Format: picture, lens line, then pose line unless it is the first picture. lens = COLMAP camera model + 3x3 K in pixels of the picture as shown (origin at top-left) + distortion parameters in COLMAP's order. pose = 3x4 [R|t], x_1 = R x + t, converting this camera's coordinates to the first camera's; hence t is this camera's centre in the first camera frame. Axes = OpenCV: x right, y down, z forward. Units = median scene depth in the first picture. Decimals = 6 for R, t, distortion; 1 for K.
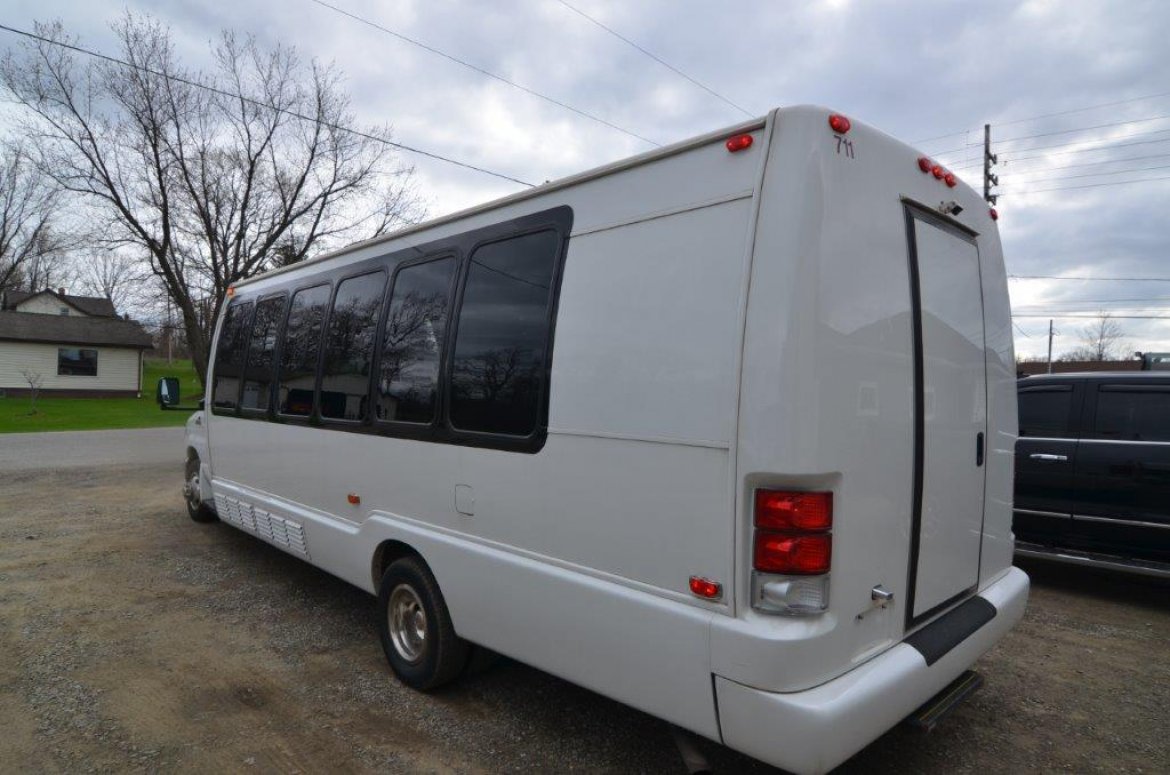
lens RADIAL K [[695.5, 0, 585.0], [0, 695.5, 384.6], [0, 0, 1]] dist [-0.011403, -0.001163]
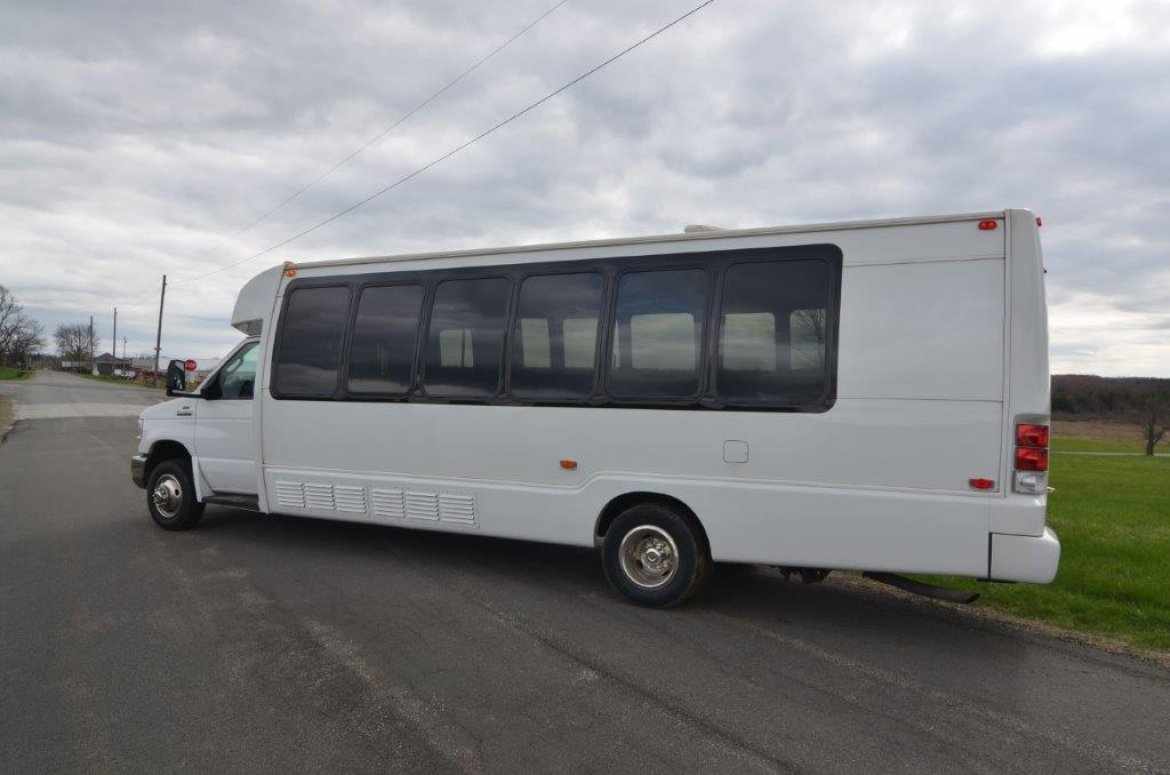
lens RADIAL K [[799.2, 0, 585.0], [0, 799.2, 387.5], [0, 0, 1]] dist [-0.004110, -0.008104]
pose [[0.937271, 0.036927, 0.346641, -1.259801], [-0.026106, 0.999017, -0.035837, 0.134229], [-0.347623, 0.024540, 0.937313, -0.440571]]
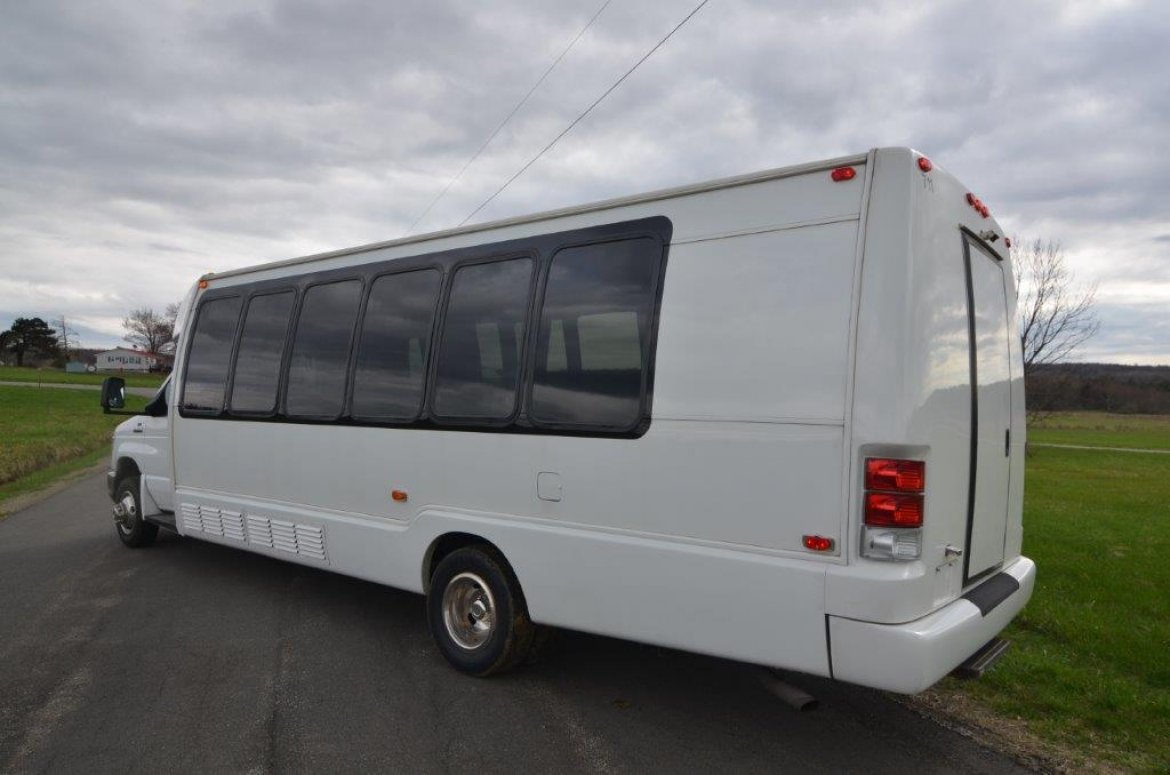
lens RADIAL K [[799.2, 0, 585.0], [0, 799.2, 387.5], [0, 0, 1]] dist [-0.004110, -0.008104]
pose [[0.990963, 0.026290, 0.131532, -0.363026], [-0.021713, 0.999112, -0.036110, 0.074568], [-0.132364, 0.032928, 0.990654, -0.274082]]
